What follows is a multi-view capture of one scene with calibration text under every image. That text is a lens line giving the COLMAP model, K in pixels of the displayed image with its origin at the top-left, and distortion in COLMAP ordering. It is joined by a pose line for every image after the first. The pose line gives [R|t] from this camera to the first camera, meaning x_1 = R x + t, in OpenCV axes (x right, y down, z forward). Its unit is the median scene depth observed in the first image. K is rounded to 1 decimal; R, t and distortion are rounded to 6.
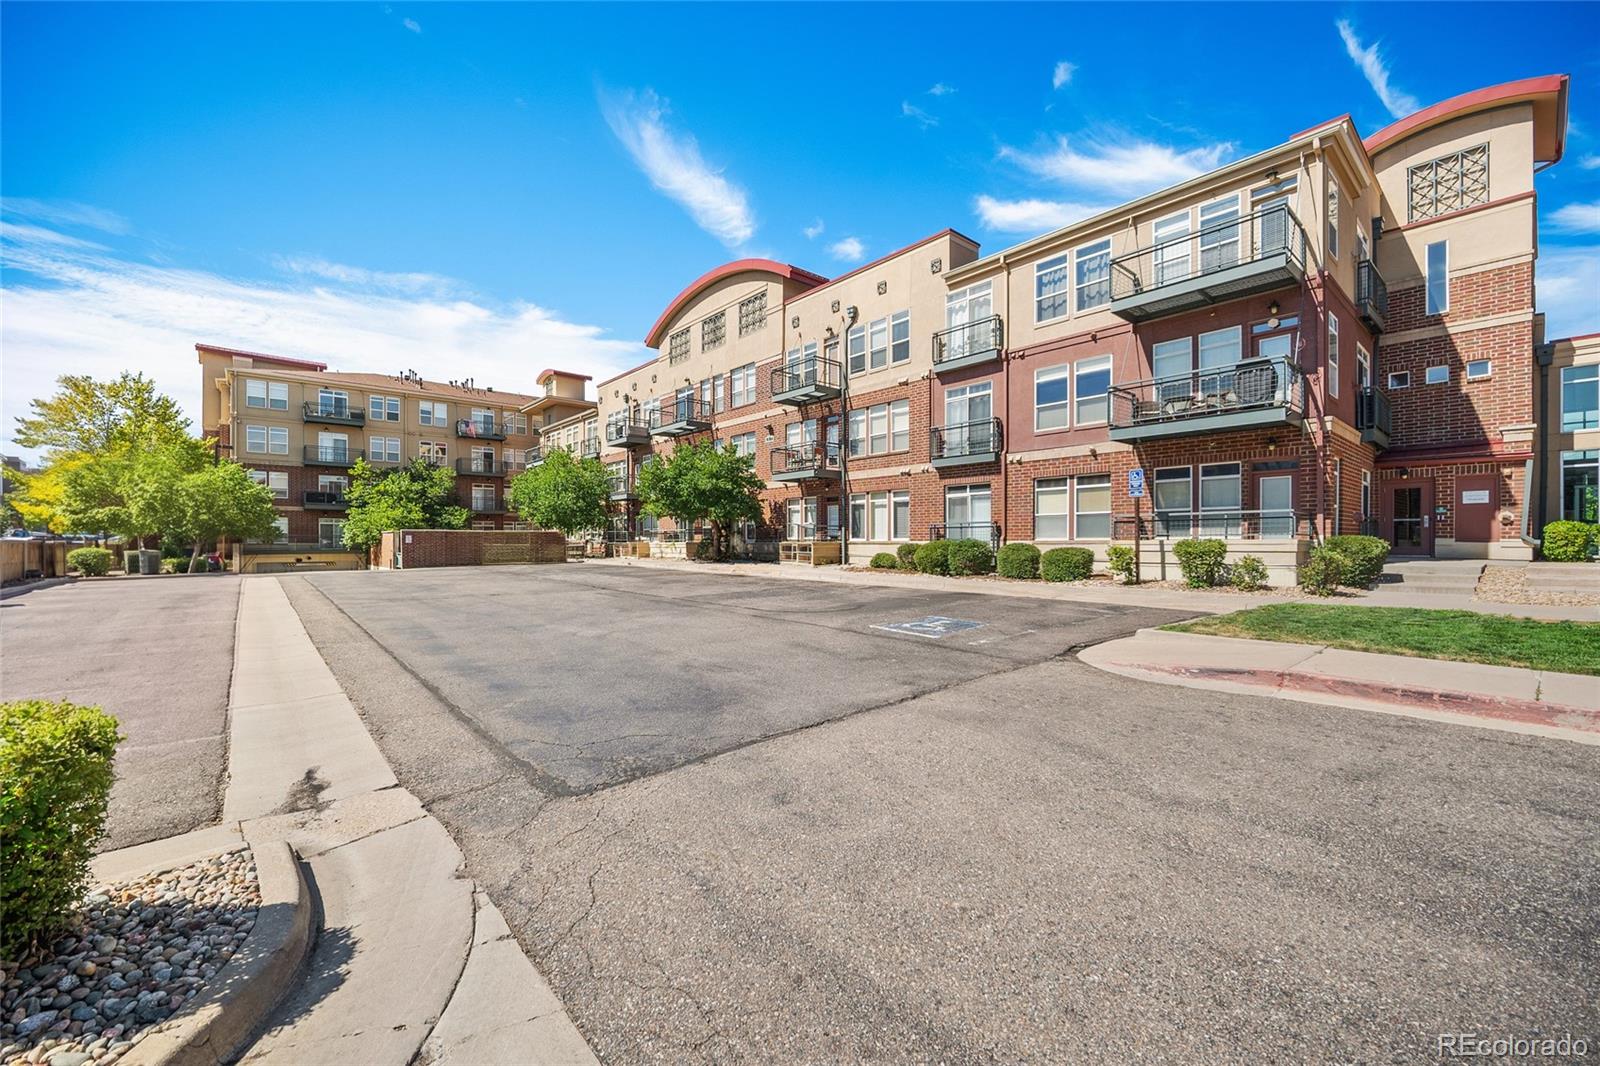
lens RADIAL K [[633.1, 0, 804.0], [0, 633.1, 529.5], [0, 0, 1]] dist [-0.001054, 0.000245]
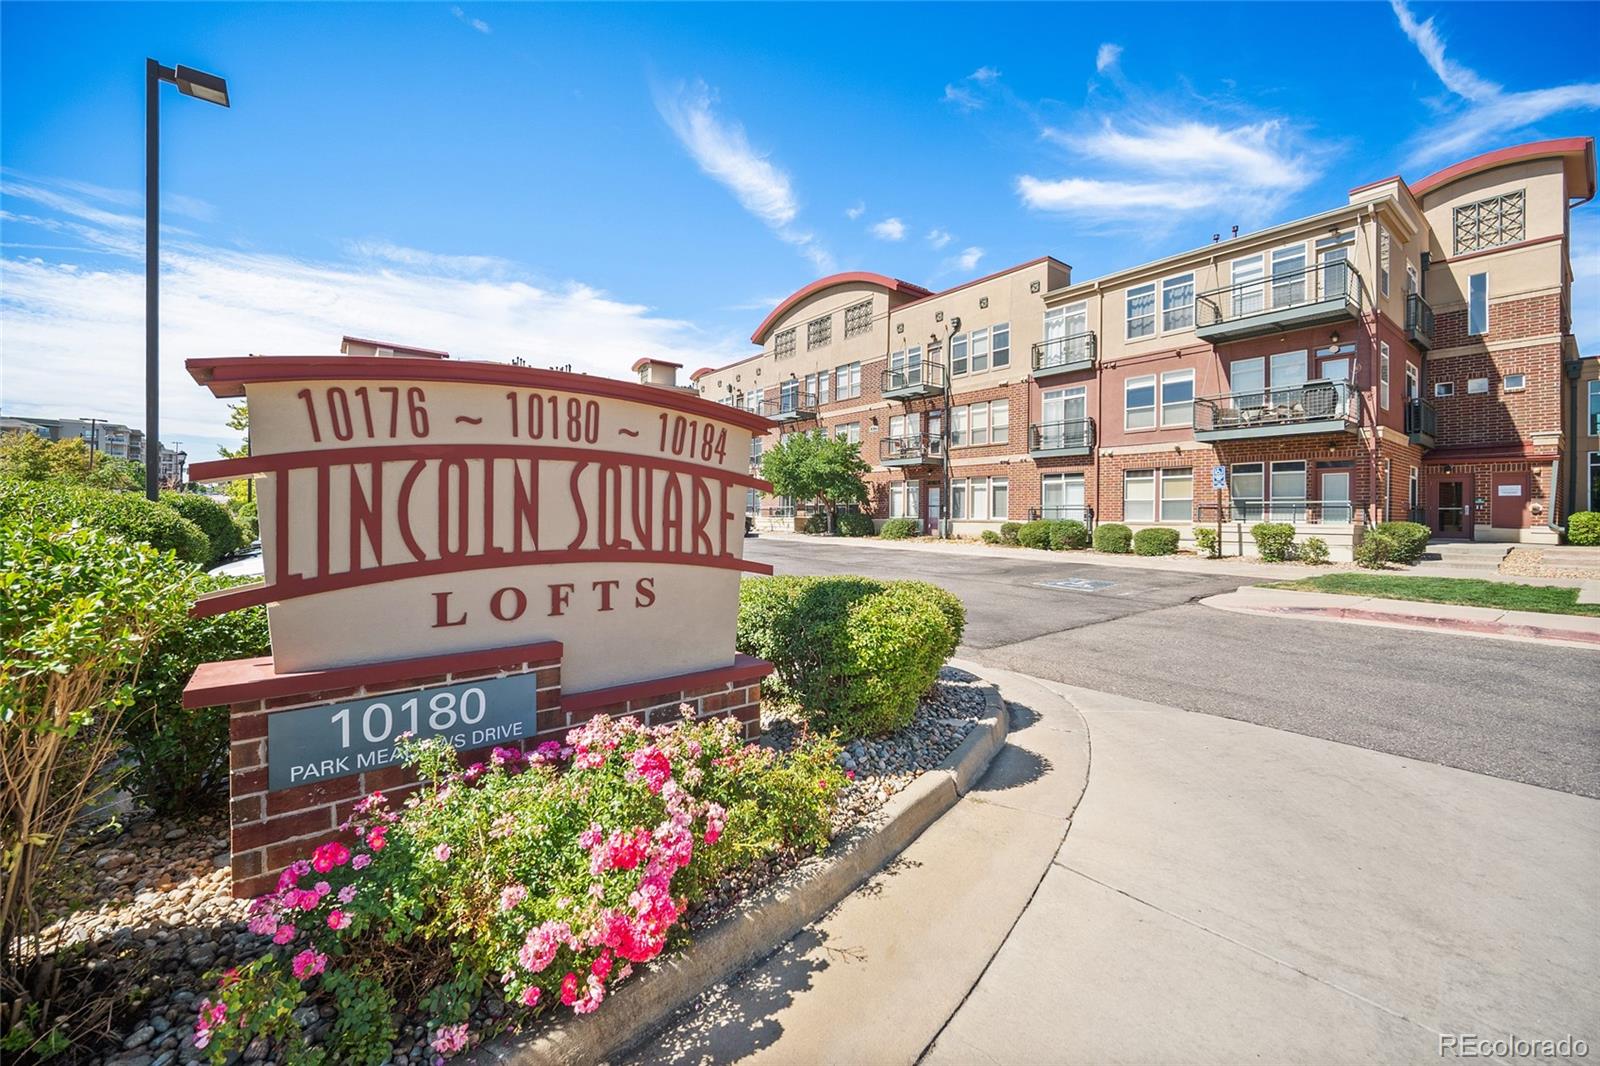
lens RADIAL K [[635.3, 0, 799.0], [0, 635.3, 498.6], [0, 0, 1]] dist [-0.012977, 0.006477]
pose [[0.998603, 0.013058, -0.051193, -0.166037], [-0.013443, 0.999884, -0.007182, -0.007914], [0.051093, 0.007860, 0.998663, -0.199344]]
